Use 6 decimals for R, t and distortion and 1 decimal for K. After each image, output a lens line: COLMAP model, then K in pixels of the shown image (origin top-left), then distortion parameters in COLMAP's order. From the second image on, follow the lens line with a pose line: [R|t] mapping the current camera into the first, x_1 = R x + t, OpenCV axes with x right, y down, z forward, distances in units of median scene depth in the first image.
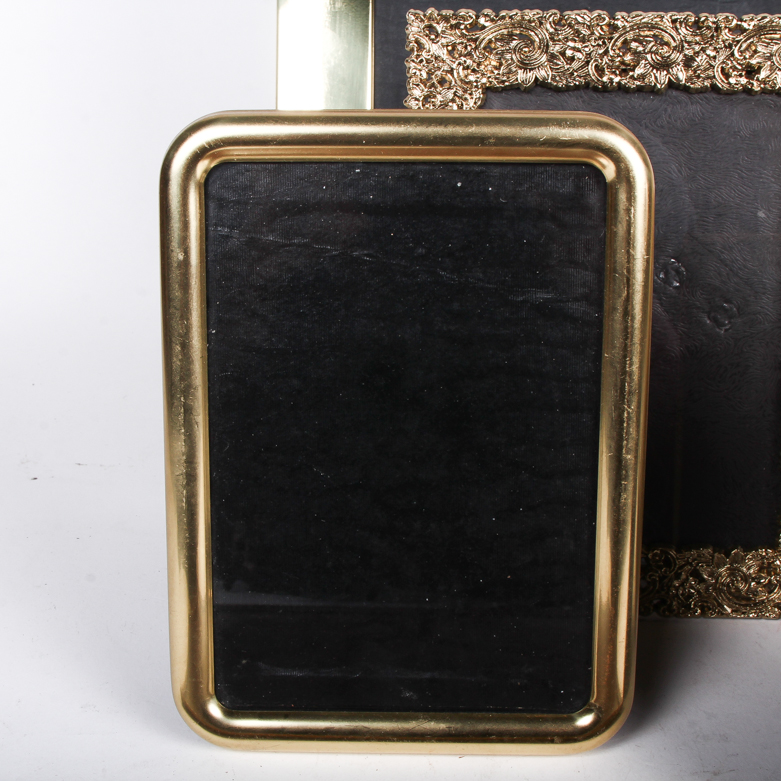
lens RADIAL K [[1363.1, 0, 396.6], [0, 1363.1, 393.8], [0, 0, 1]] dist [-0.080224, 0.000000]
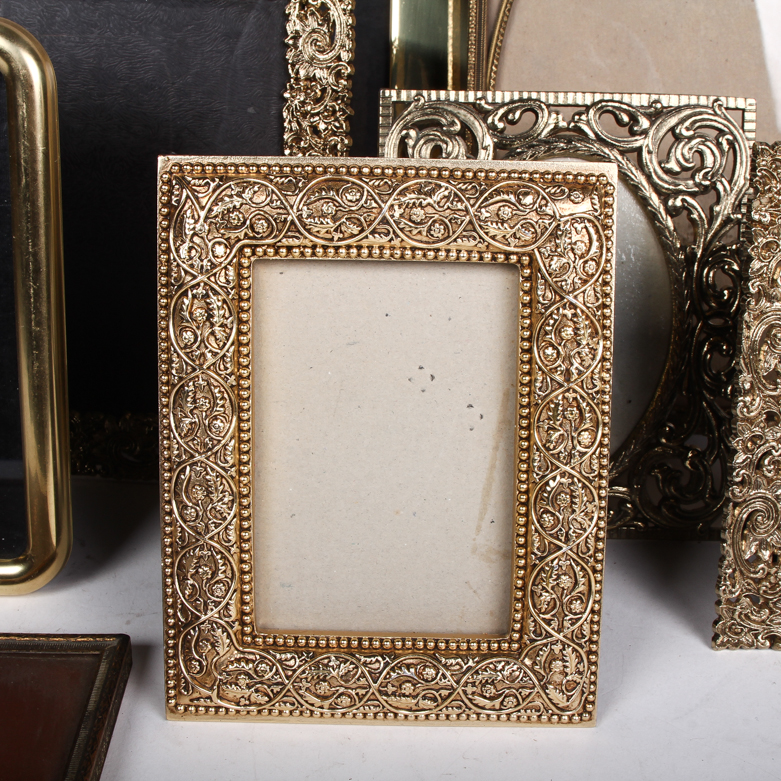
lens RADIAL K [[1363.1, 0, 386.0], [0, 1363.1, 392.0], [0, 0, 1]] dist [-0.080224, 0.000000]
pose [[0.999864, 0.014789, -0.007269, 0.395330], [-0.014196, 0.997030, 0.075699, 0.007652], [0.008367, -0.075585, 0.997104, -0.094584]]
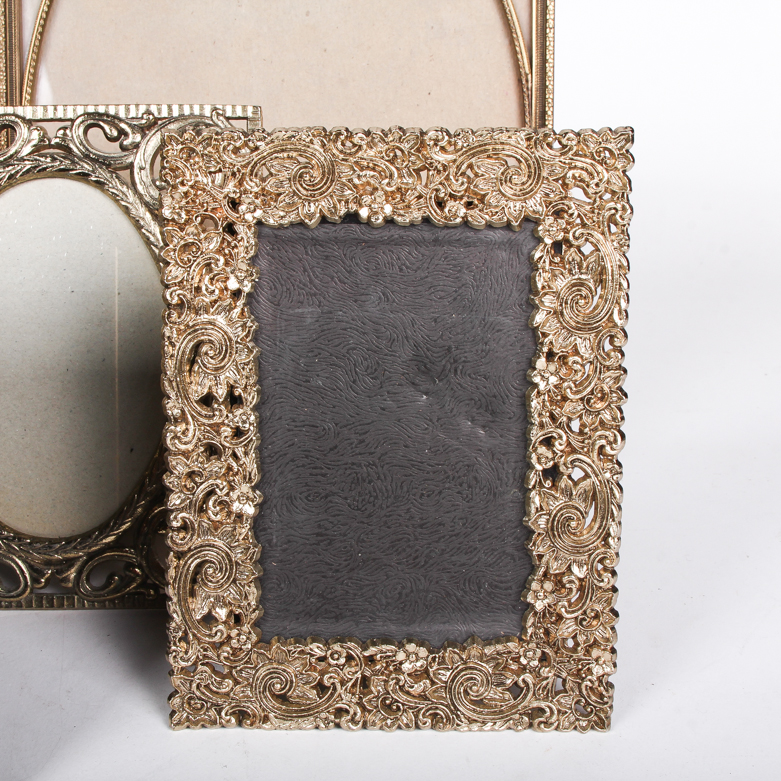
lens RADIAL K [[1363.1, 0, 391.0], [0, 1363.1, 392.8], [0, 0, 1]] dist [-0.080224, 0.000000]
pose [[0.999325, -0.010839, 0.035106, 0.729805], [0.011480, 0.999770, -0.018104, 0.073554], [-0.034901, 0.018495, 0.999220, 0.030127]]
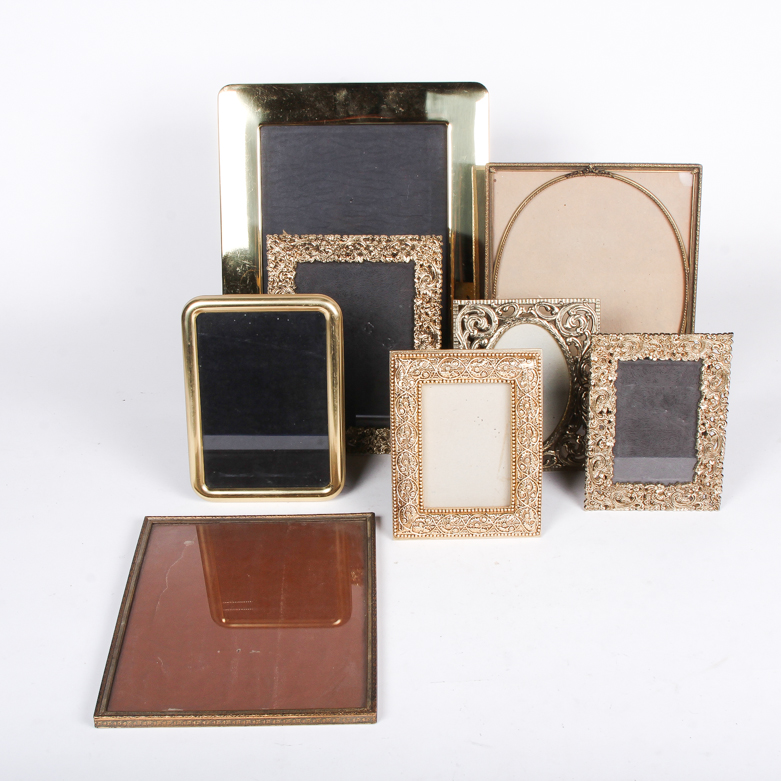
lens RADIAL K [[1363.1, 0, 388.9], [0, 1363.1, 387.3], [0, 0, 1]] dist [-0.080224, 0.000000]
pose [[0.999787, -0.019239, 0.007495, 0.226783], [0.018155, 0.992033, 0.124665, -0.317417], [-0.009834, -0.124502, 0.992171, -1.747081]]
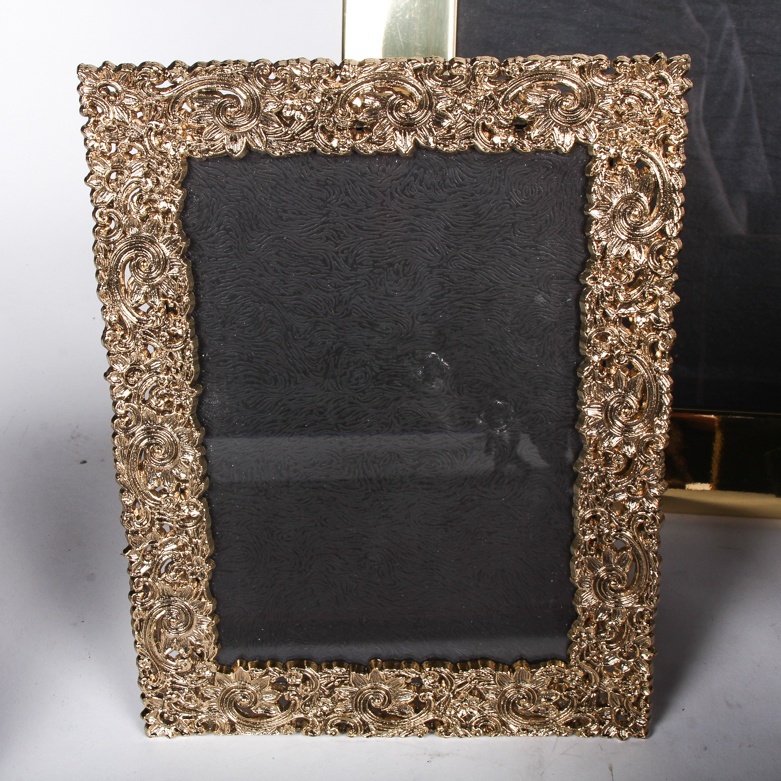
lens RADIAL K [[1363.1, 0, 385.5], [0, 1363.1, 388.2], [0, 0, 1]] dist [-0.080224, 0.000000]
pose [[0.998970, -0.042401, 0.016165, 0.165273], [0.037901, 0.975526, 0.216594, -0.264957], [-0.024953, -0.215758, 0.976128, 0.200613]]
